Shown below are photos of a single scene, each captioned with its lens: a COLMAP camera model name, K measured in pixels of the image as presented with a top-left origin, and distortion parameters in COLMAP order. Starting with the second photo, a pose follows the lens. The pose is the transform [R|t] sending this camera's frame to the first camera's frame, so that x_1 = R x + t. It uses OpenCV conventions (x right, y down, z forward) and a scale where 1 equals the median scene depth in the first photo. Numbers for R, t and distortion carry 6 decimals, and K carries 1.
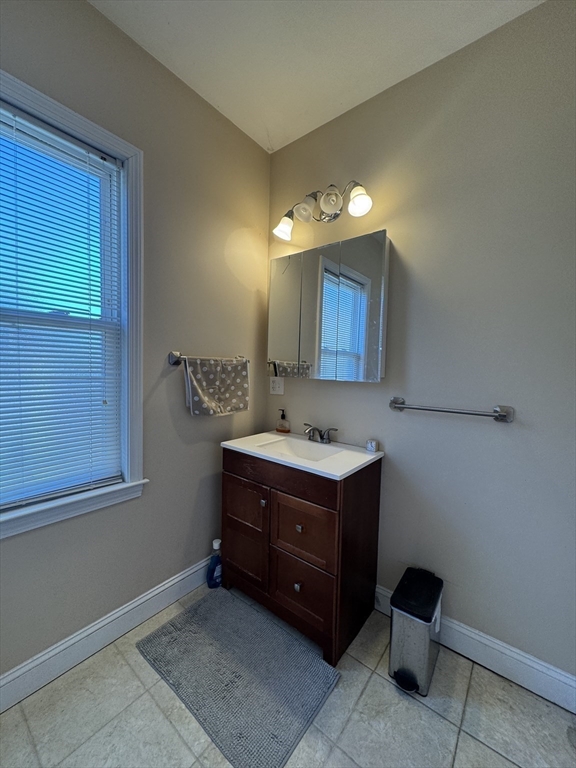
lens RADIAL K [[307.6, 0, 288.0], [0, 307.6, 384.0], [0, 0, 1]] dist [-0.000601, 0.000239]
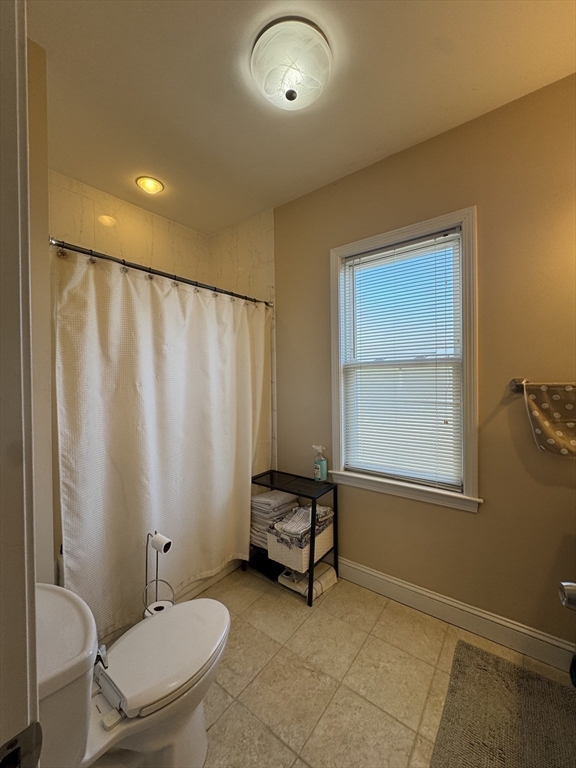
lens RADIAL K [[307.6, 0, 288.0], [0, 307.6, 384.0], [0, 0, 1]] dist [-0.000601, 0.000239]
pose [[0.020400, -0.017343, -0.999641, 0.583481], [-0.042441, 0.998933, -0.018196, -0.041770], [0.998891, 0.042797, 0.019642, 0.282733]]
